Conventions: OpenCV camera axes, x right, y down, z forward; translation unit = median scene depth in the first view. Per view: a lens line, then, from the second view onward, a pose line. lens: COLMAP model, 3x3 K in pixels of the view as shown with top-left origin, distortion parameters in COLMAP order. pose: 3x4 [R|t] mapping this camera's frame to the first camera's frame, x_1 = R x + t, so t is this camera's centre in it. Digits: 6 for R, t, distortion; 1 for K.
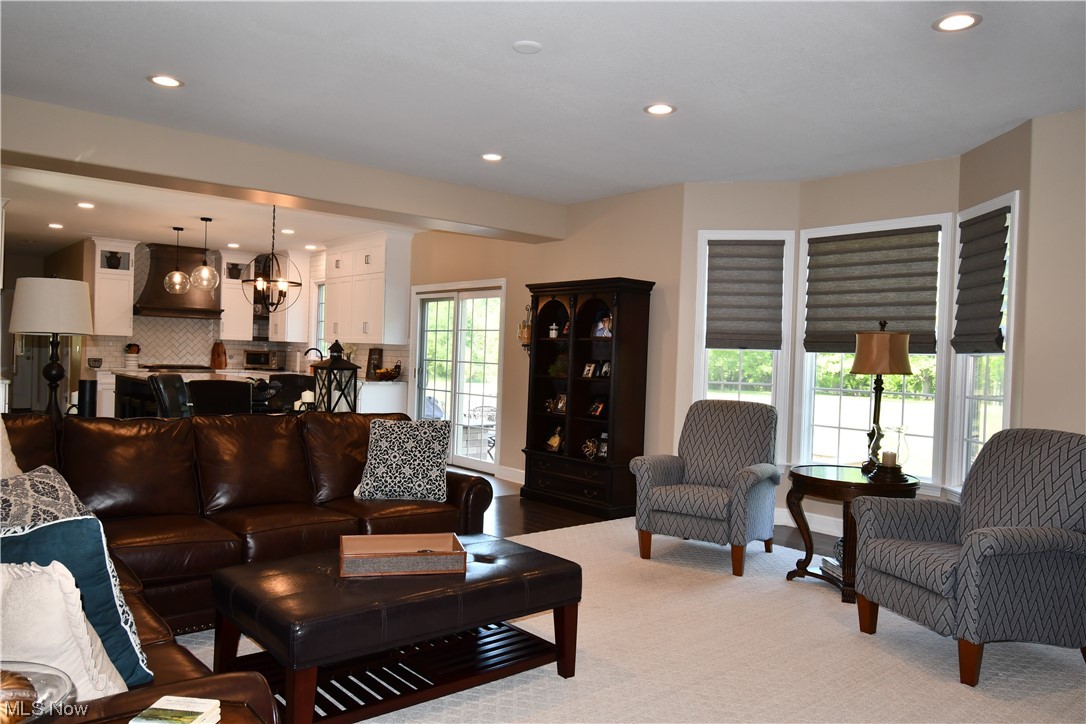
lens RADIAL K [[787.1, 0, 542.7], [0, 787.1, 366.1], [0, 0, 1]] dist [0.001973, -0.007275]
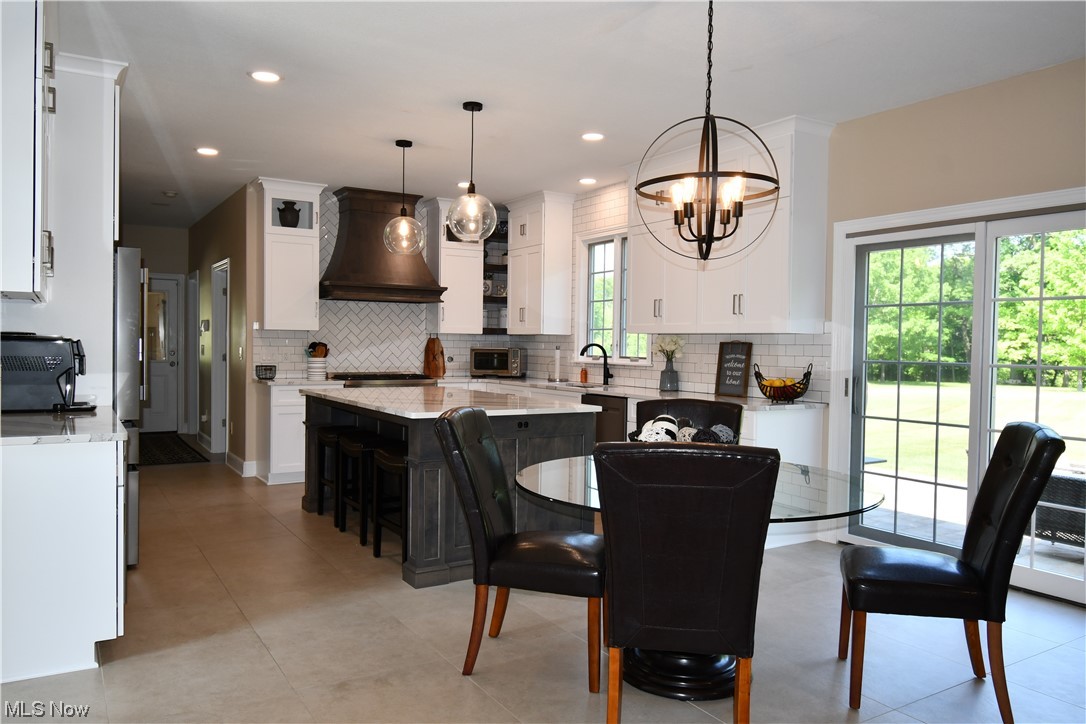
lens RADIAL K [[787.1, 0, 544.2], [0, 787.1, 364.5], [0, 0, 1]] dist [0.001973, -0.007275]
pose [[0.990001, -0.015973, -0.140155, -0.247171], [0.017115, 0.999829, 0.006947, -0.011455], [0.140020, -0.009276, 0.990105, 0.383558]]
